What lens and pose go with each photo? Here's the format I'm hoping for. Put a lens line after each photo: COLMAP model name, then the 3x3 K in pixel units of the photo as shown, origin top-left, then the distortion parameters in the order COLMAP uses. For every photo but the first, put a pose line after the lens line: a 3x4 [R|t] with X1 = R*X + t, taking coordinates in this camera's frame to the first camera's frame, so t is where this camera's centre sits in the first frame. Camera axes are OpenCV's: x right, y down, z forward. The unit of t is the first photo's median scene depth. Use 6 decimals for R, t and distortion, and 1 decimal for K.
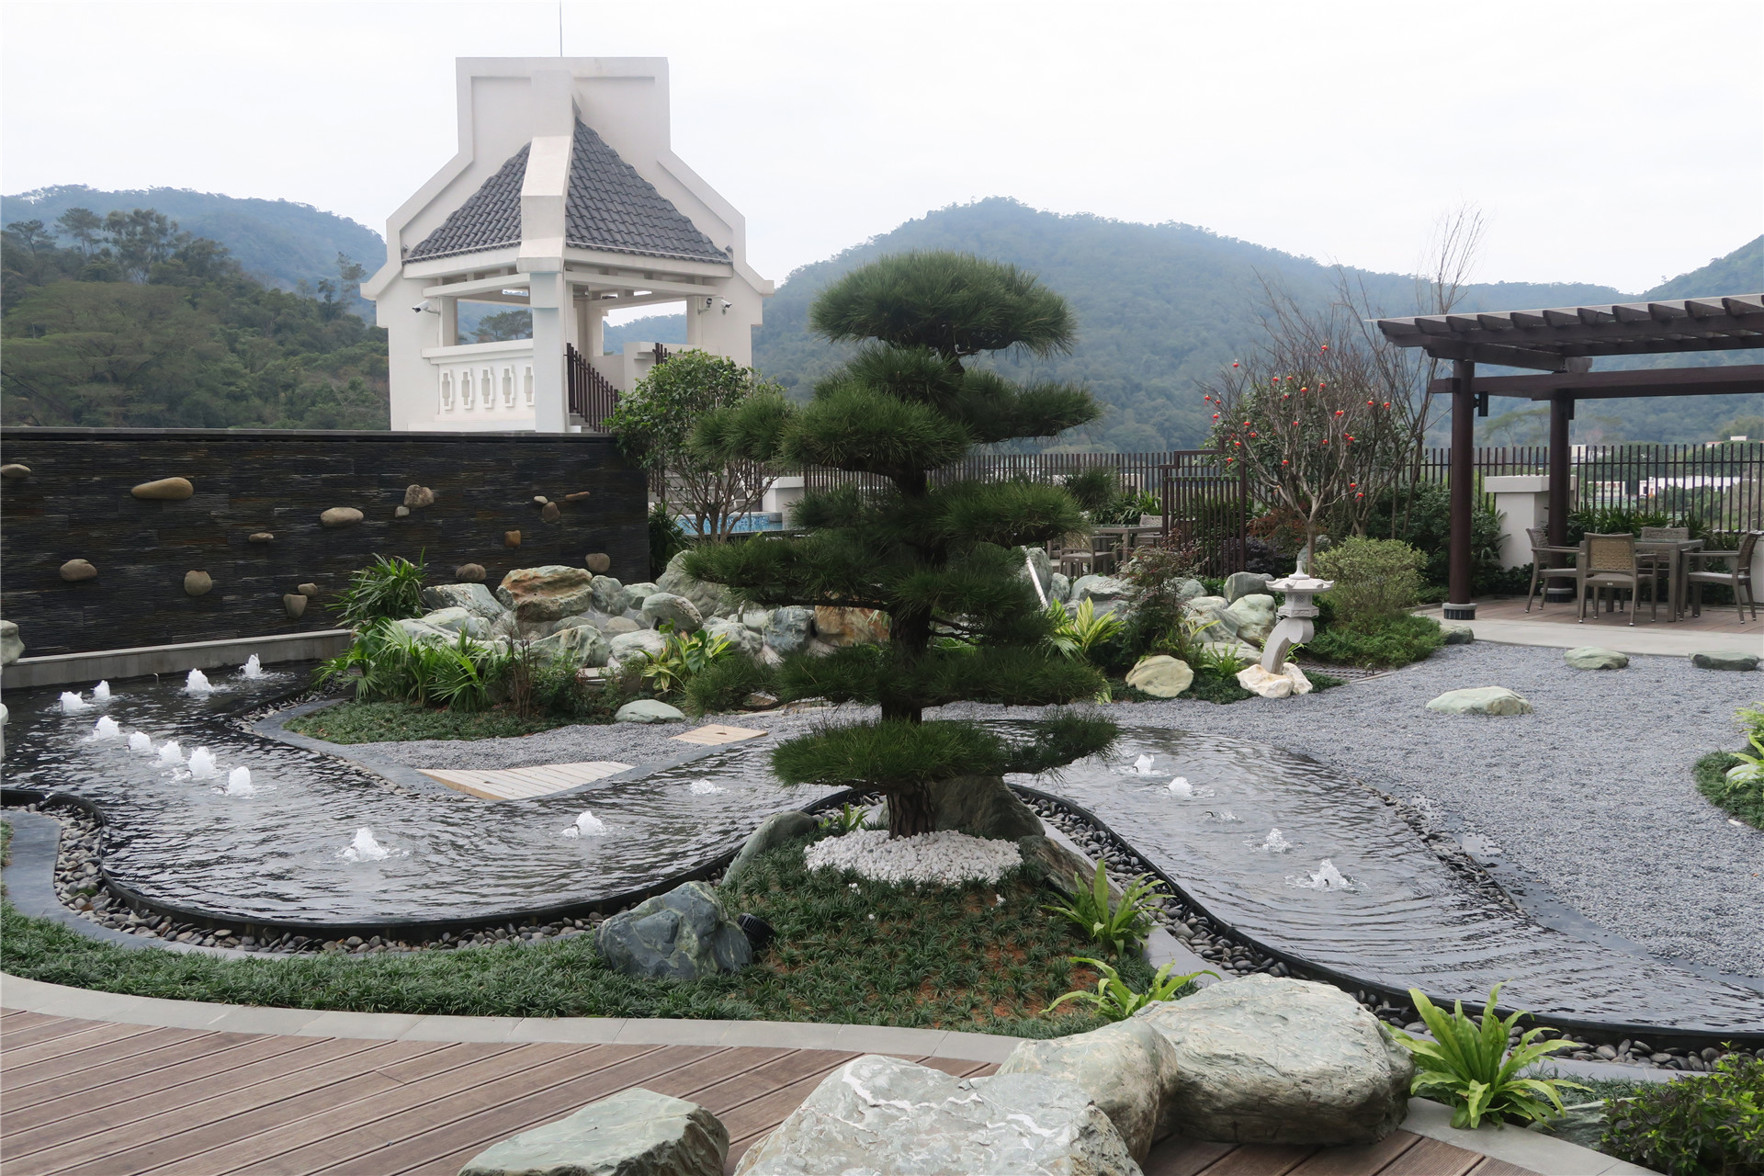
lens RADIAL K [[1621.3, 0, 889.5], [0, 1621.3, 586.0], [0, 0, 1]] dist [-0.002146, 0.000000]
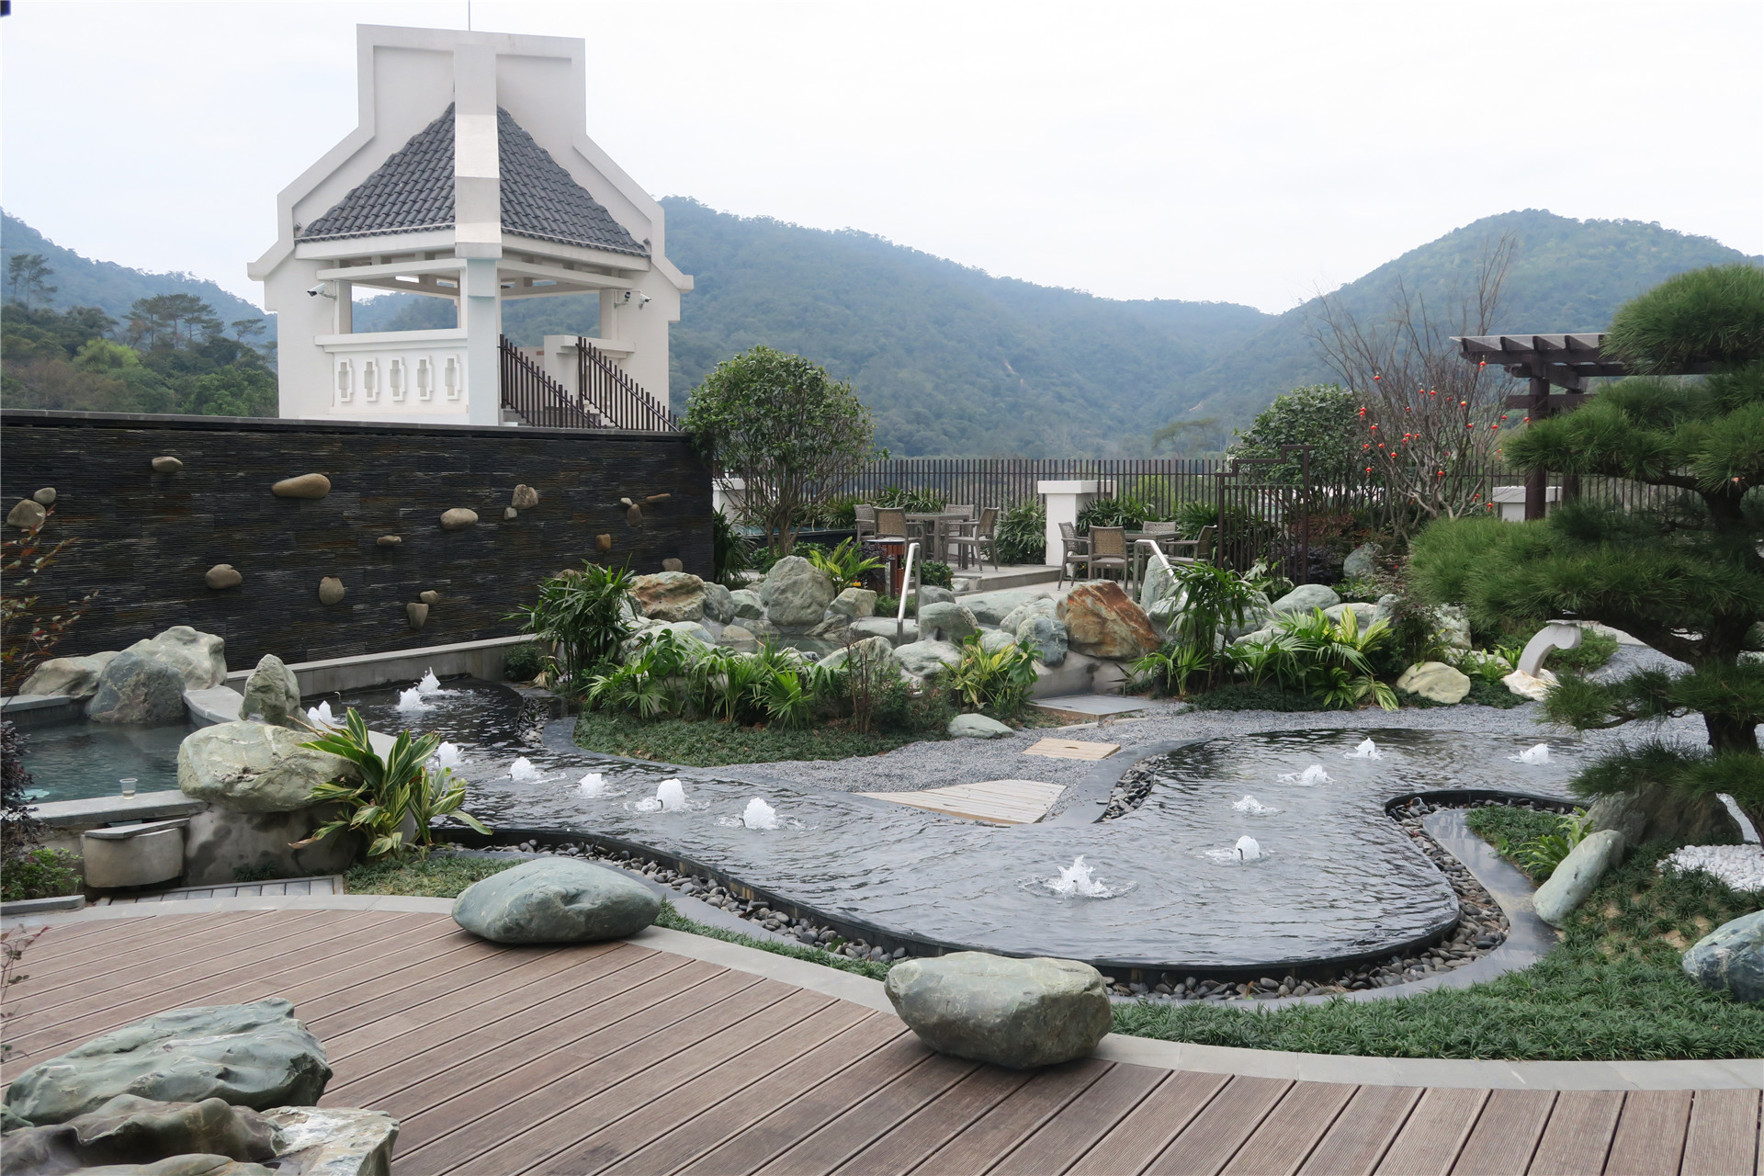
lens RADIAL K [[1621.3, 0, 880.1], [0, 1621.3, 590.0], [0, 0, 1]] dist [-0.002146, 0.000000]
pose [[0.981285, -0.000377, 0.192558, -0.166012], [0.000100, 0.999999, 0.001451, -0.001948], [-0.192559, -0.001404, 0.981284, 0.028916]]
